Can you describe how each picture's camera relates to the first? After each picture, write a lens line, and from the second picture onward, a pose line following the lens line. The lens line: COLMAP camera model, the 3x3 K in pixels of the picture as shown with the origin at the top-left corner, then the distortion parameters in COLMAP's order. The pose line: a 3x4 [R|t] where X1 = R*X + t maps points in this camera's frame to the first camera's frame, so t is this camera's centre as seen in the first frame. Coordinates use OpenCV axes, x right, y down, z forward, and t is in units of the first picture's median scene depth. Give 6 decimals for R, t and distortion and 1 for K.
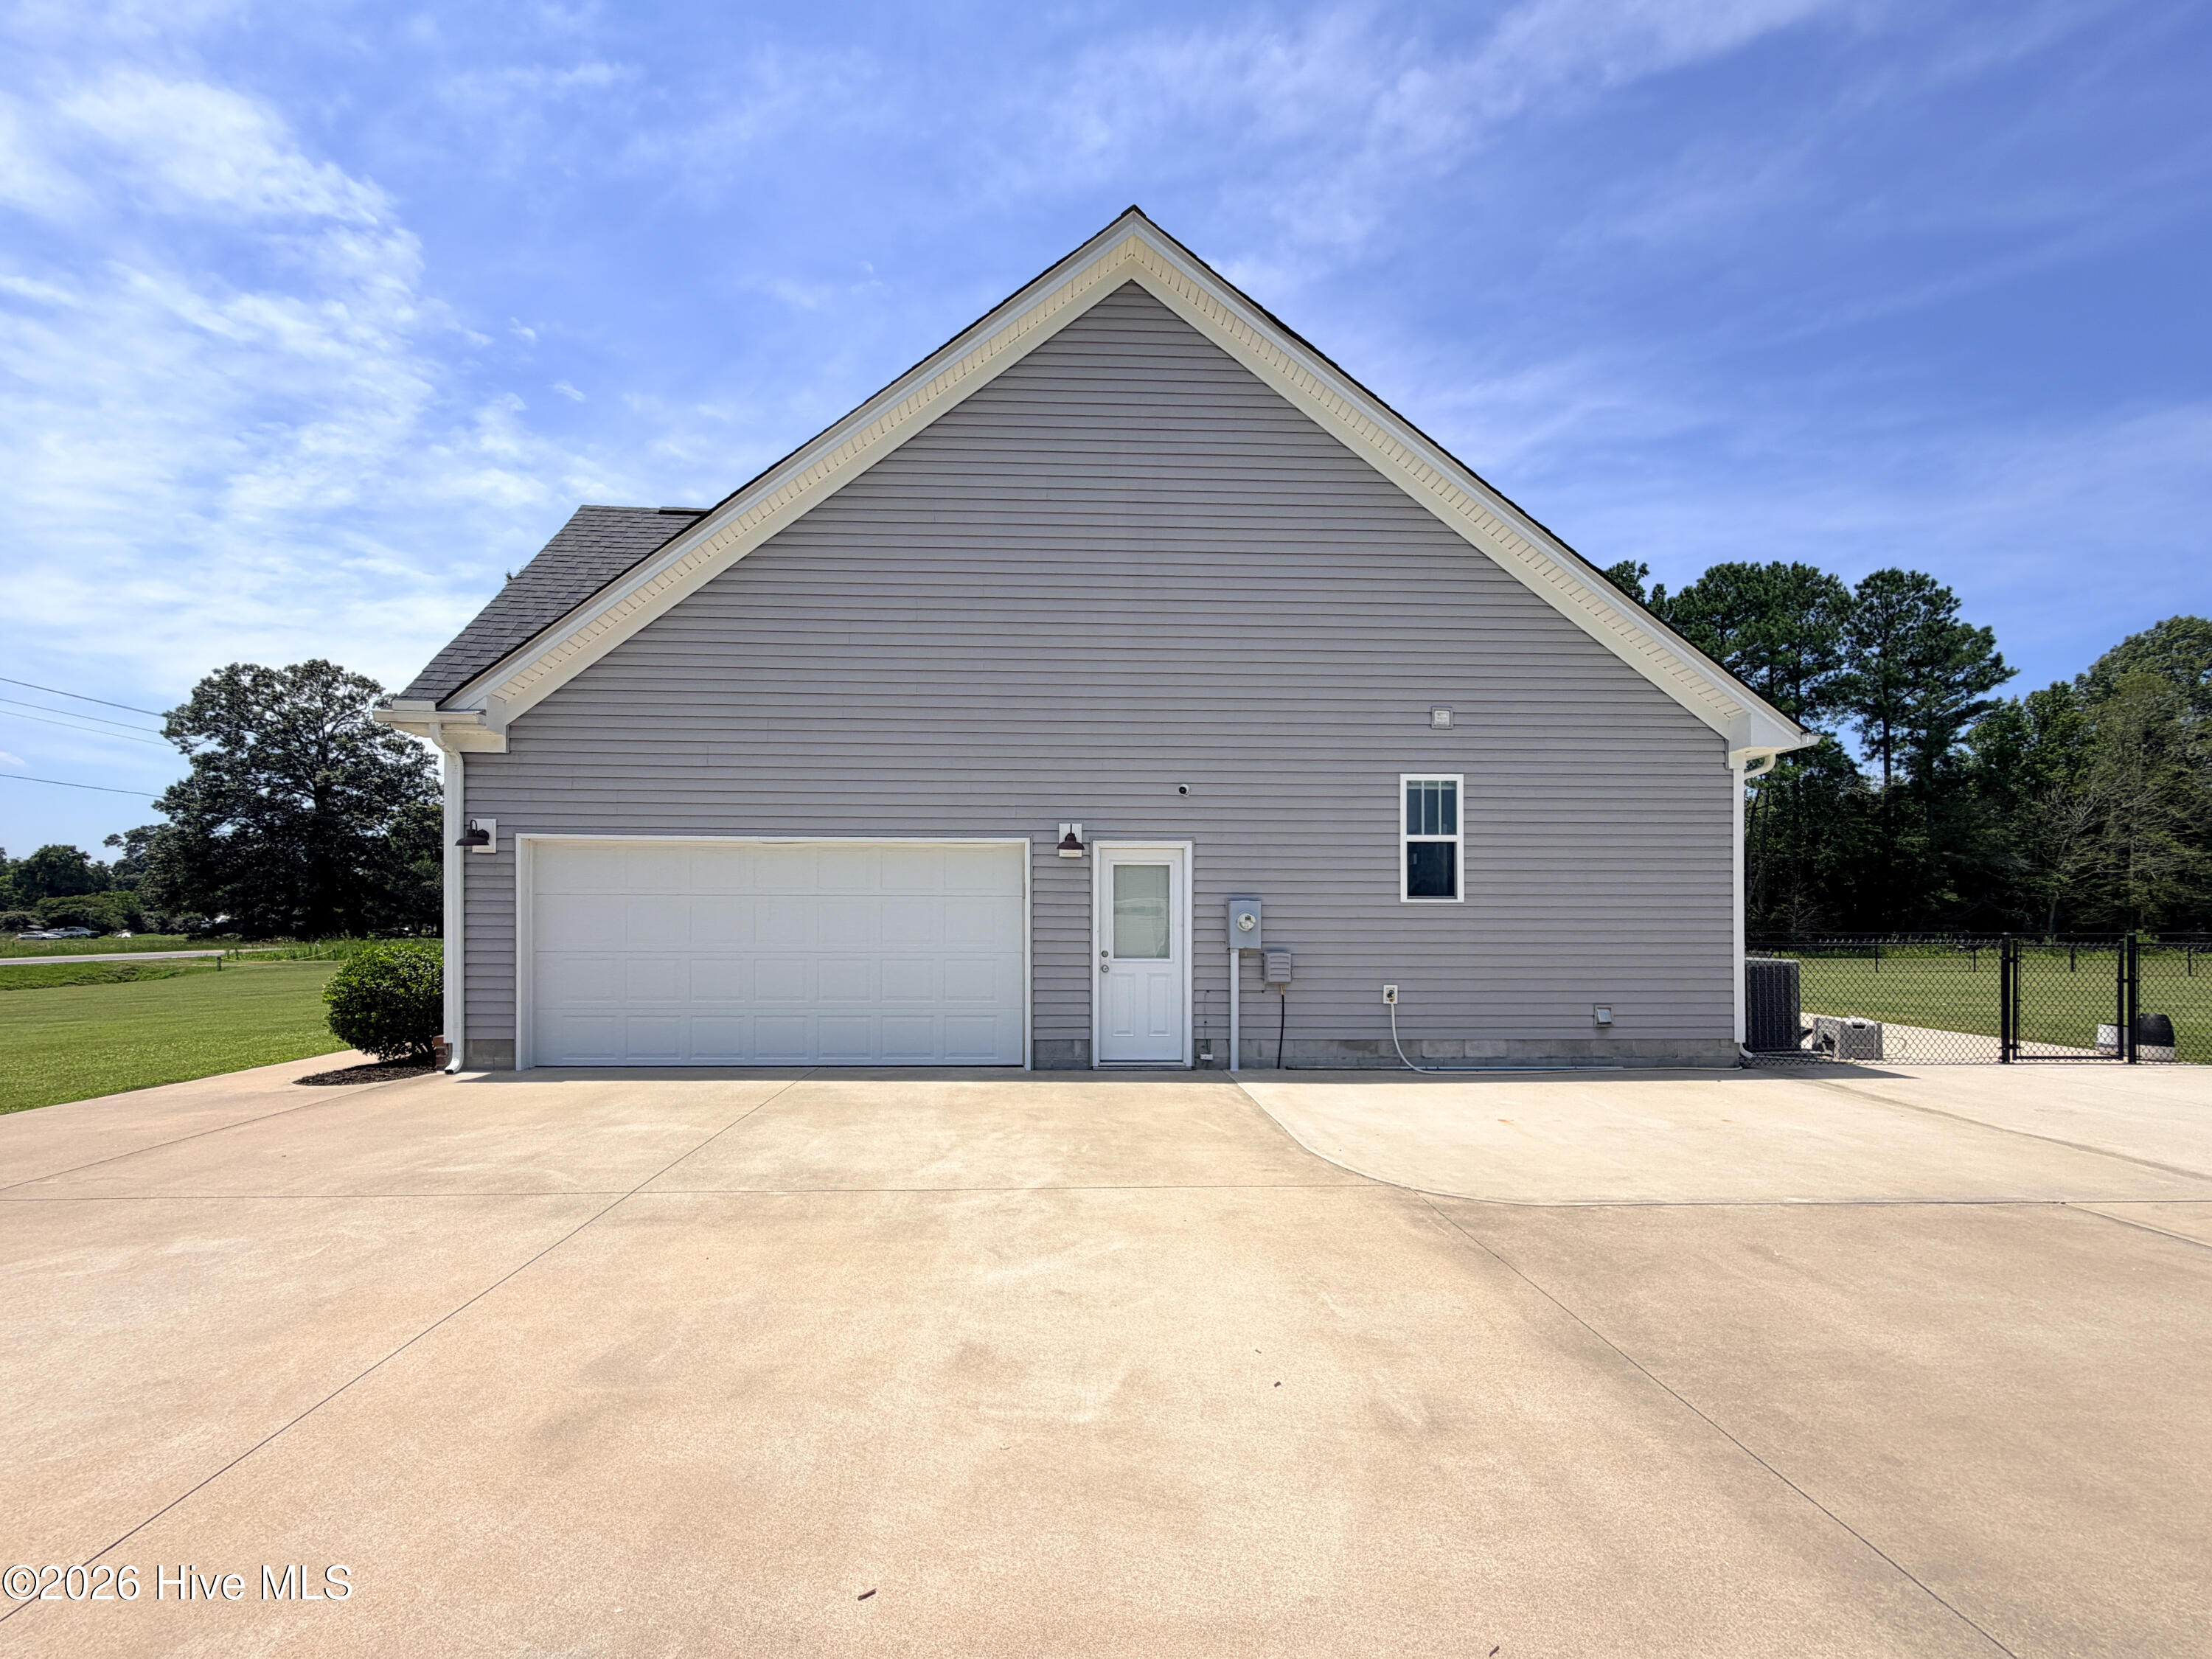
lens RADIAL K [[911.5, 0, 1085.3], [0, 911.5, 926.3], [0, 0, 1]] dist [0.000299, -0.000021]
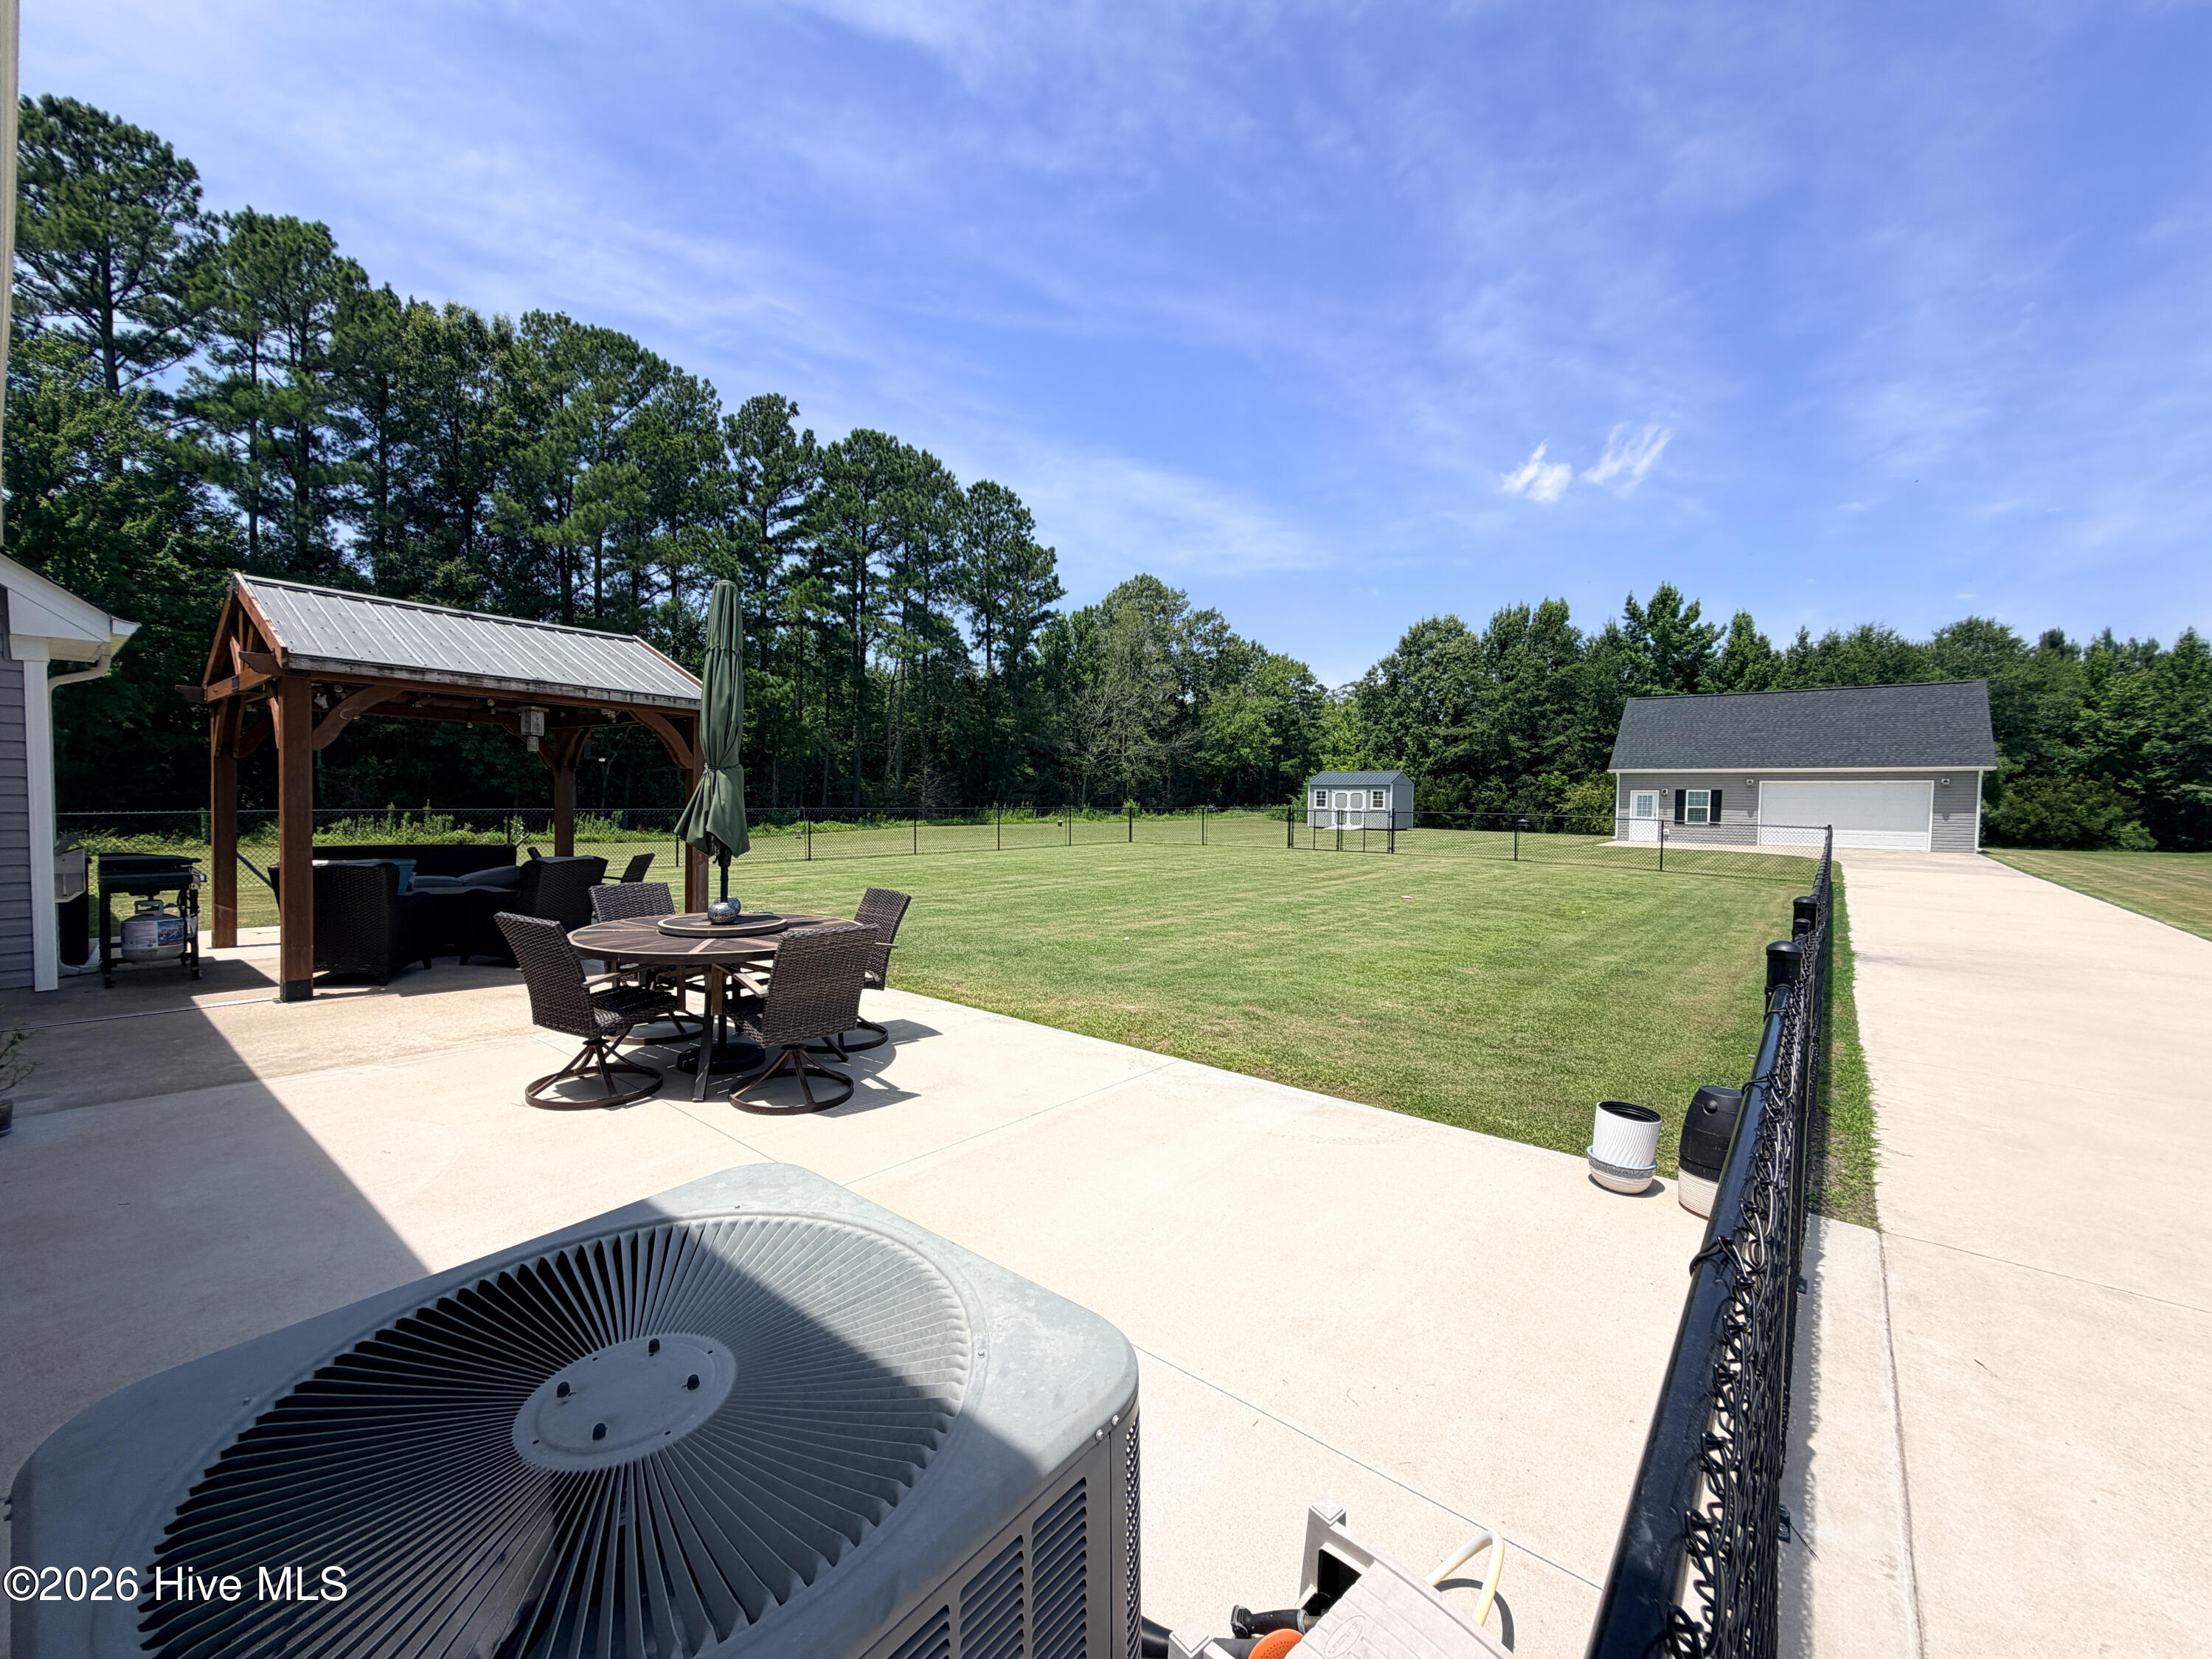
lens RADIAL K [[911.5, 0, 1090.9], [0, 911.5, 837.9], [0, 0, 1]] dist [0.000299, -0.000021]
pose [[0.665398, -0.027738, 0.745974, 0.102717], [-0.007273, 0.999021, 0.043635, 0.003015], [-0.746454, -0.034460, 0.664544, 0.133647]]
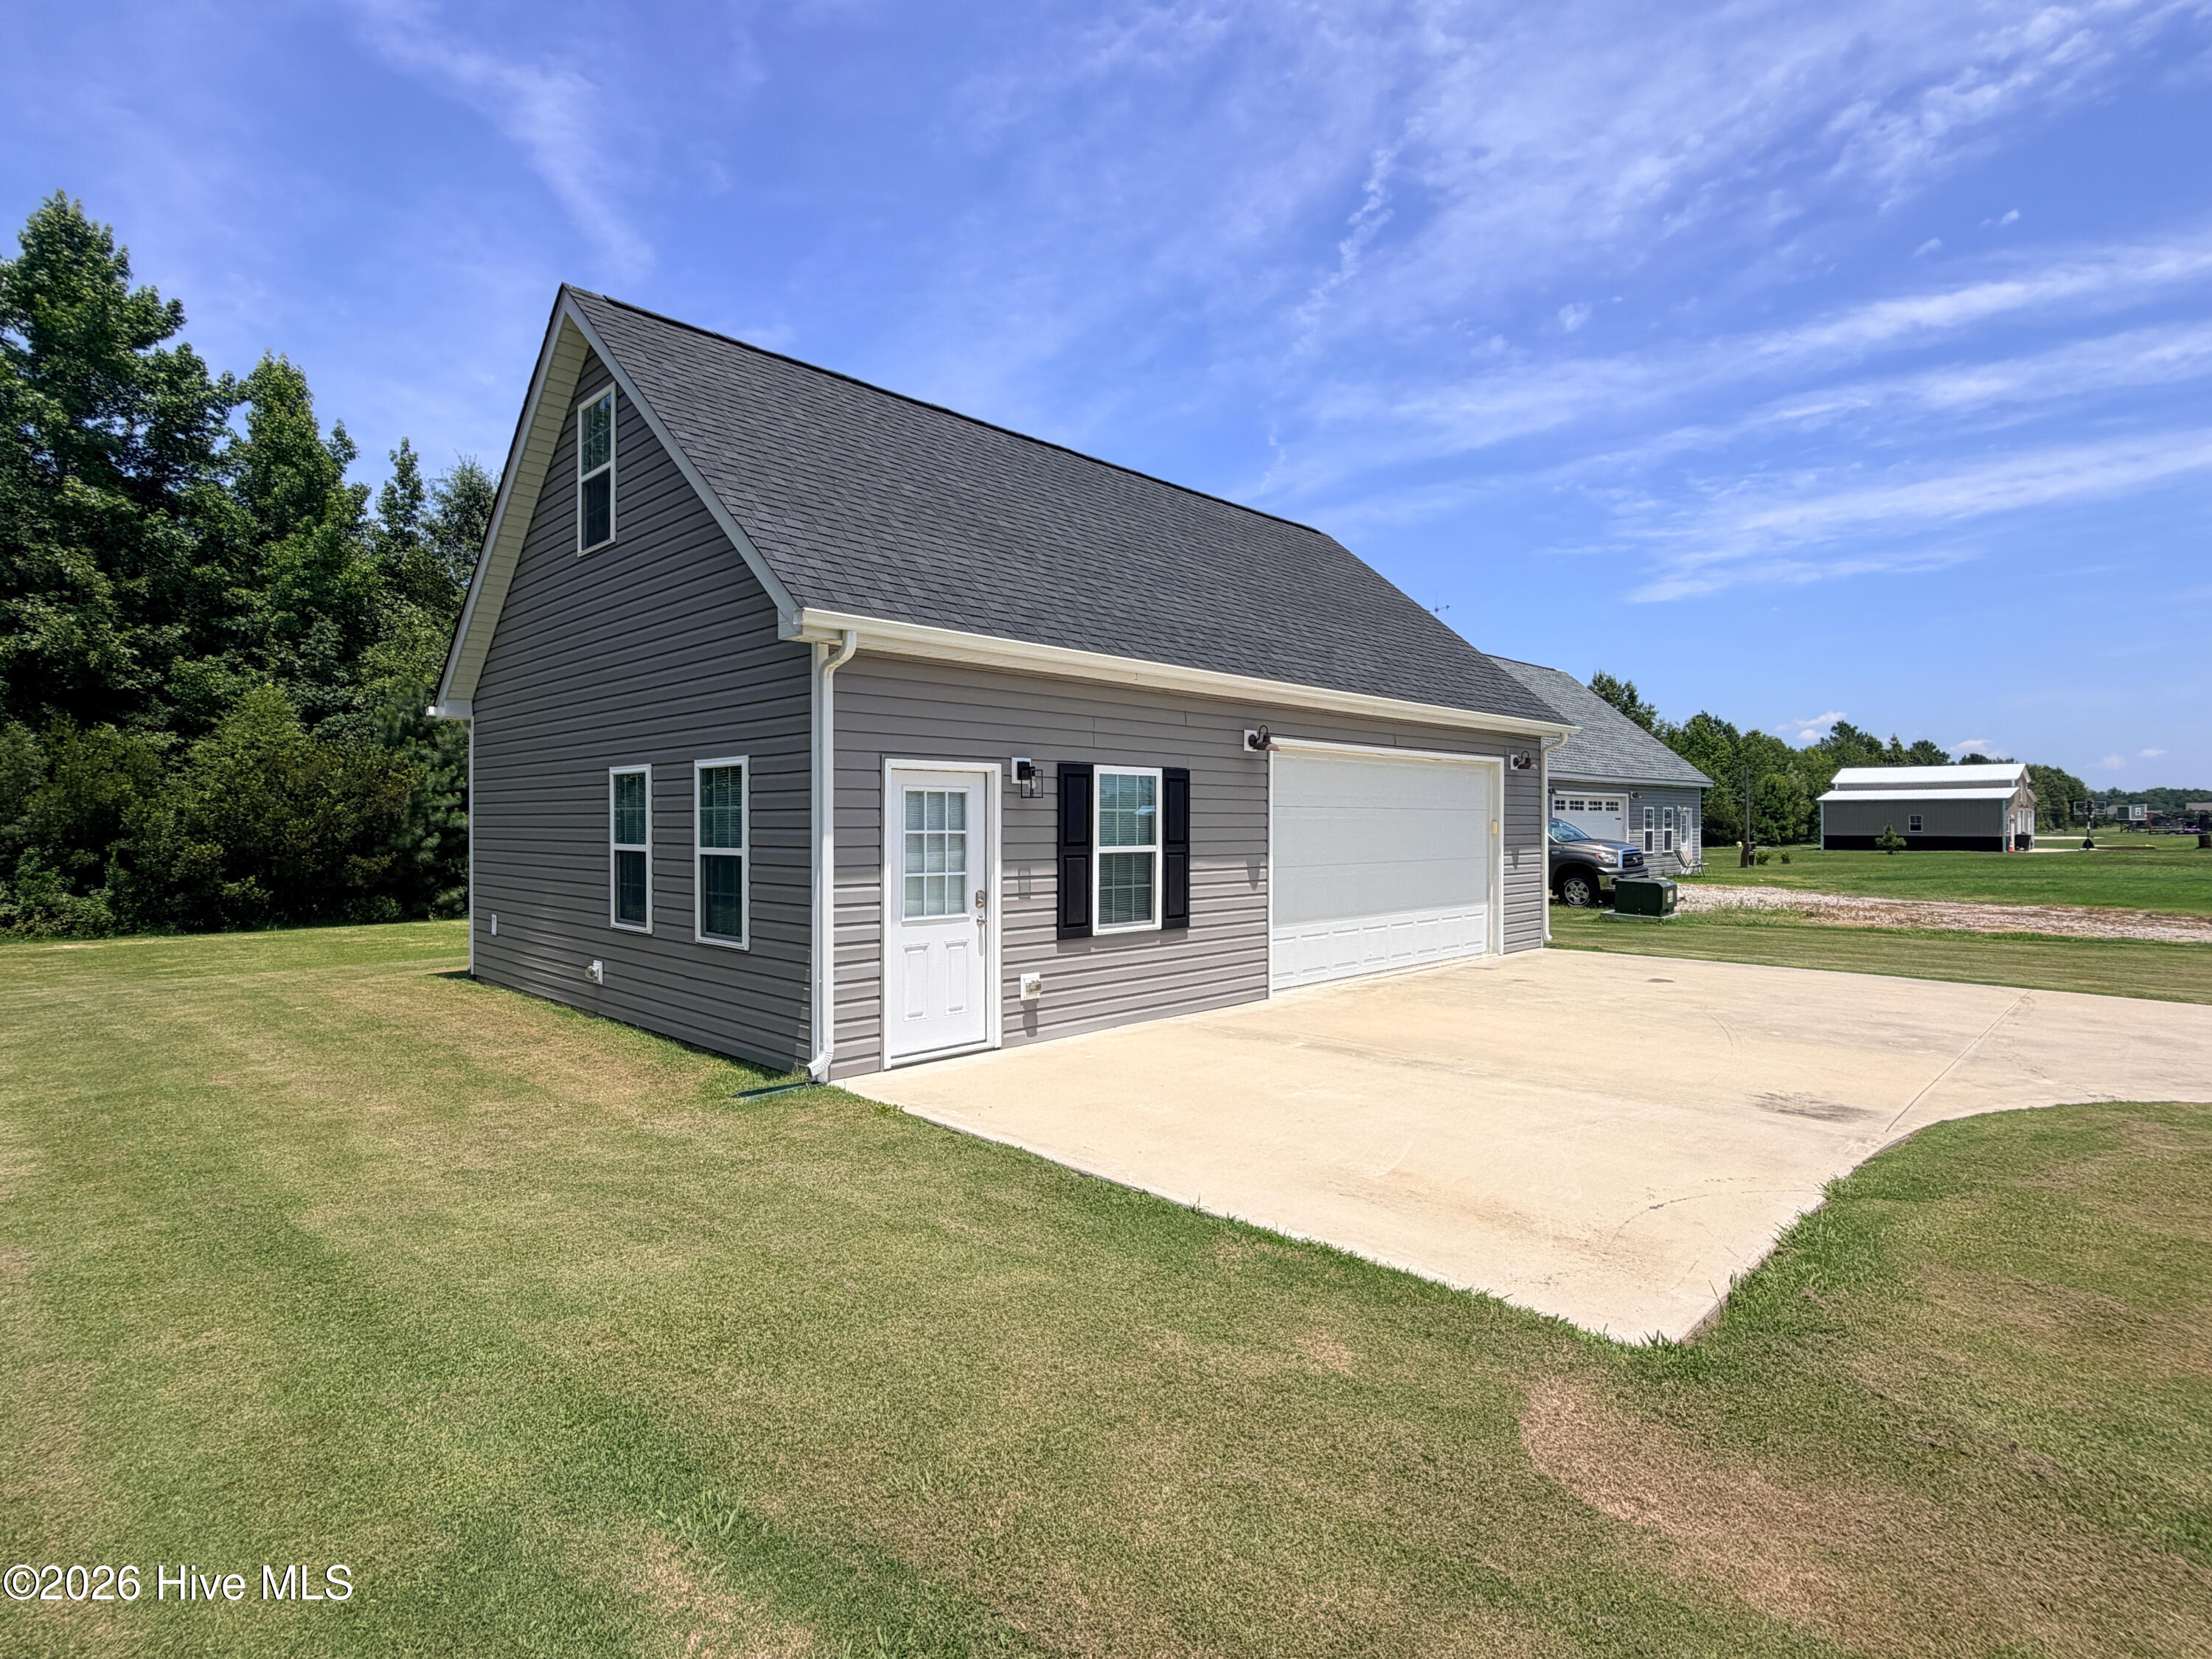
lens RADIAL K [[1096.0, 0, 1155.6], [0, 1096.0, 810.6], [0, 0, 1]] dist [-0.003698, 0.000351]
pose [[-0.677335, -0.003728, 0.735665, 0.723799], [-0.004821, 0.999988, 0.000629, 0.000490], [-0.735659, -0.003121, -0.677345, 0.341759]]
